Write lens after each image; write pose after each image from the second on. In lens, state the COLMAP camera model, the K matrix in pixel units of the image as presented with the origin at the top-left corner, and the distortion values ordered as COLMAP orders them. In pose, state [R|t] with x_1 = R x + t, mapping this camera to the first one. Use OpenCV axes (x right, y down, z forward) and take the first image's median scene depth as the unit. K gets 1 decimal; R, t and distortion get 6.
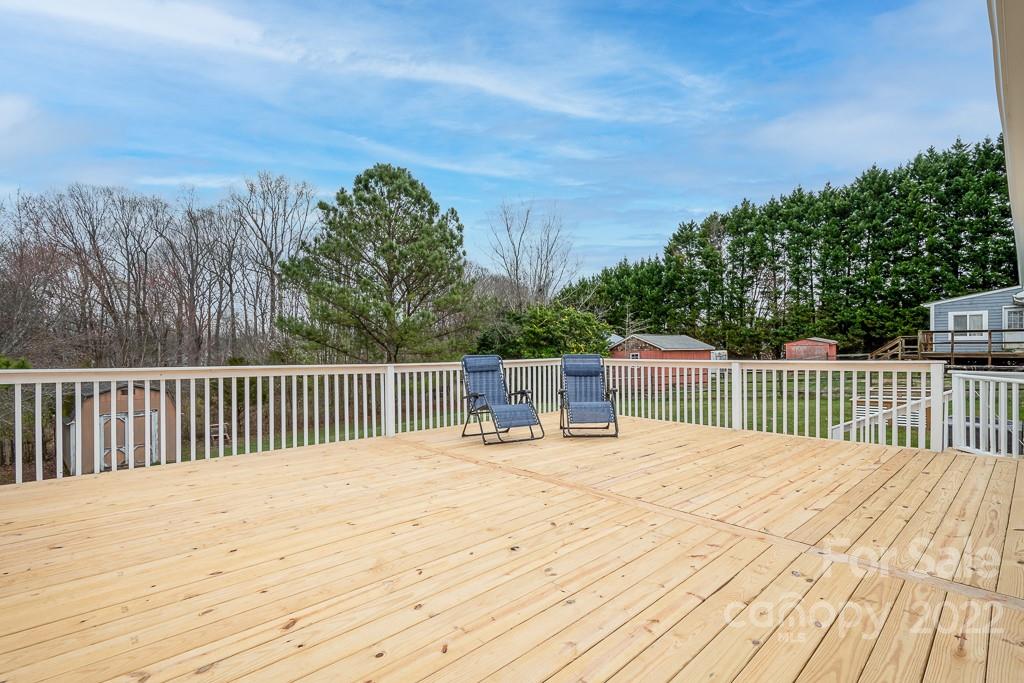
lens RADIAL K [[489.5, 0, 512.0], [0, 489.5, 341.5], [0, 0, 1]] dist [0.001576, 0.000231]
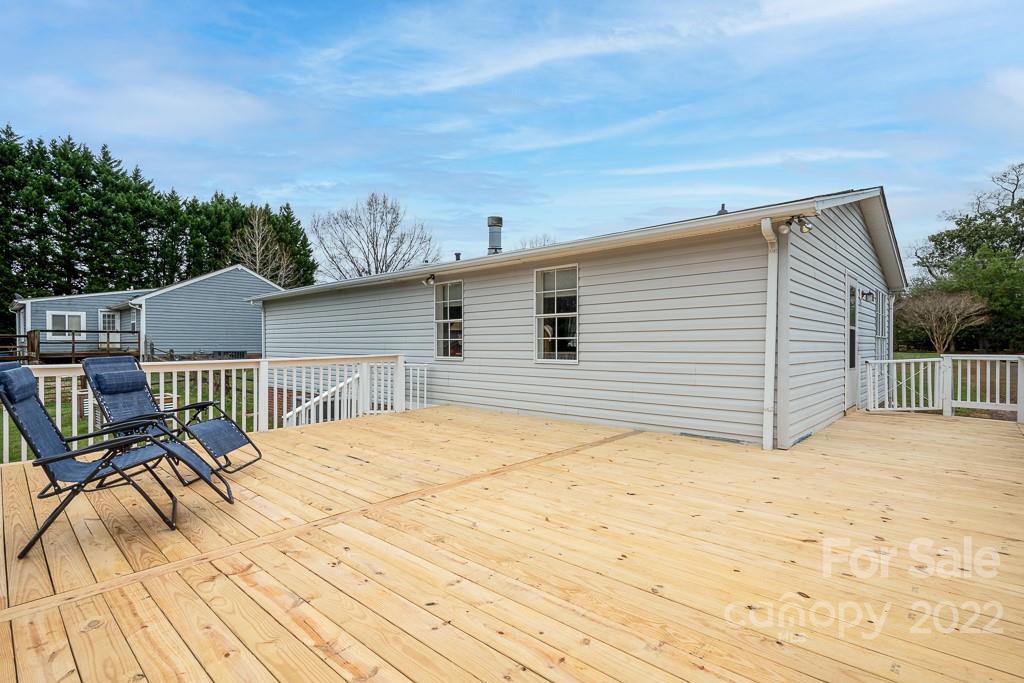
lens RADIAL K [[489.5, 0, 512.0], [0, 489.5, 341.5], [0, 0, 1]] dist [0.001576, 0.000231]
pose [[-0.081599, 0.008219, 0.996631, -0.827802], [-0.007265, 0.999935, -0.008841, 0.014267], [-0.996639, -0.007962, -0.081534, 0.915039]]
